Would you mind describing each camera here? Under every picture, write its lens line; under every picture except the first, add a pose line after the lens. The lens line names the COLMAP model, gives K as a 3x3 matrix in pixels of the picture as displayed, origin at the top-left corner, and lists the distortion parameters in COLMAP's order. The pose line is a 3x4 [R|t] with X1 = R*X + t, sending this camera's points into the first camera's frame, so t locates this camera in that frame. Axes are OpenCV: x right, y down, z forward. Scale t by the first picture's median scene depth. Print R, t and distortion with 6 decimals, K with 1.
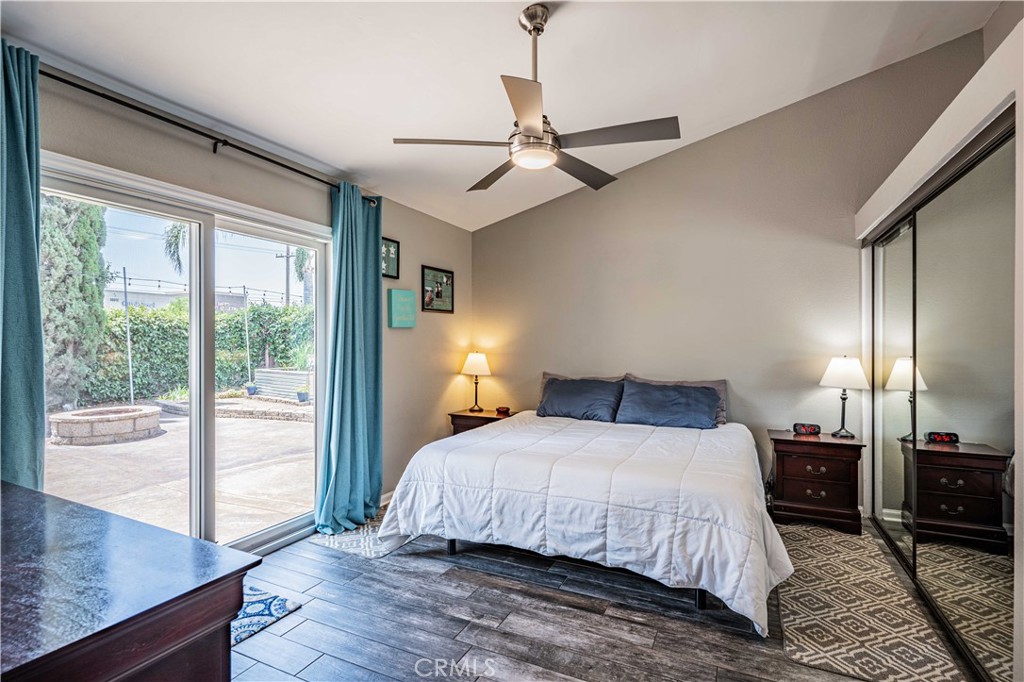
lens RADIAL K [[491.2, 0, 510.2], [0, 491.2, 342.3], [0, 0, 1]] dist [0.001385, 0.000795]
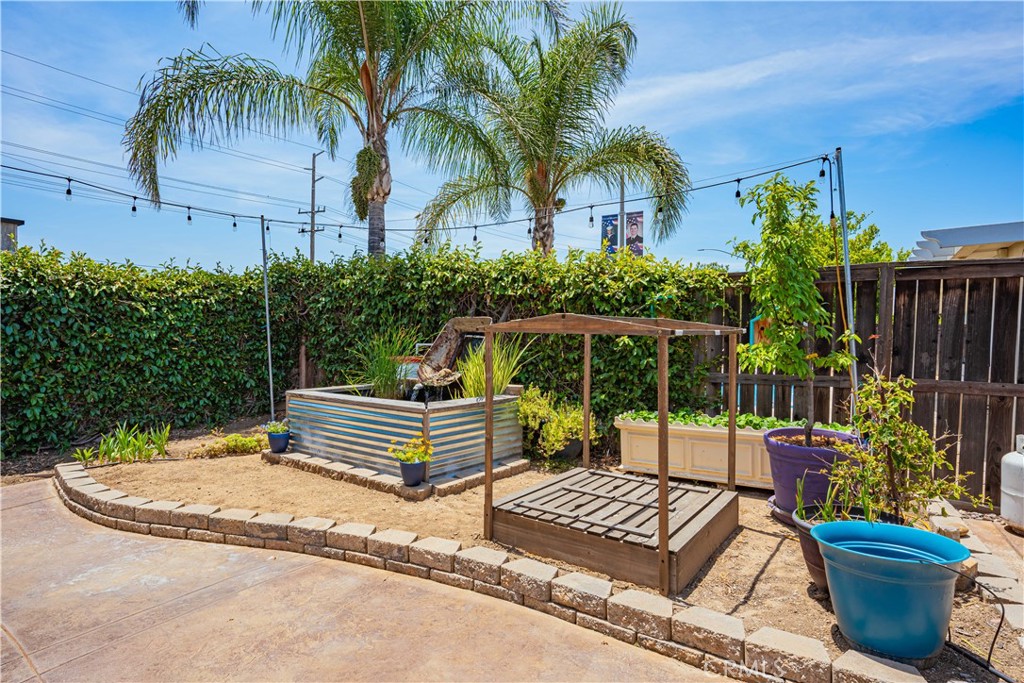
lens RADIAL K [[577.6, 0, 513.4], [0, 577.6, 341.2], [0, 0, 1]] dist [0.001509, -0.000075]
pose [[0.996512, 0.004616, -0.083320, -0.259958], [-0.004381, 0.999986, 0.003004, 0.008525], [0.083332, -0.002629, 0.996518, 0.477087]]
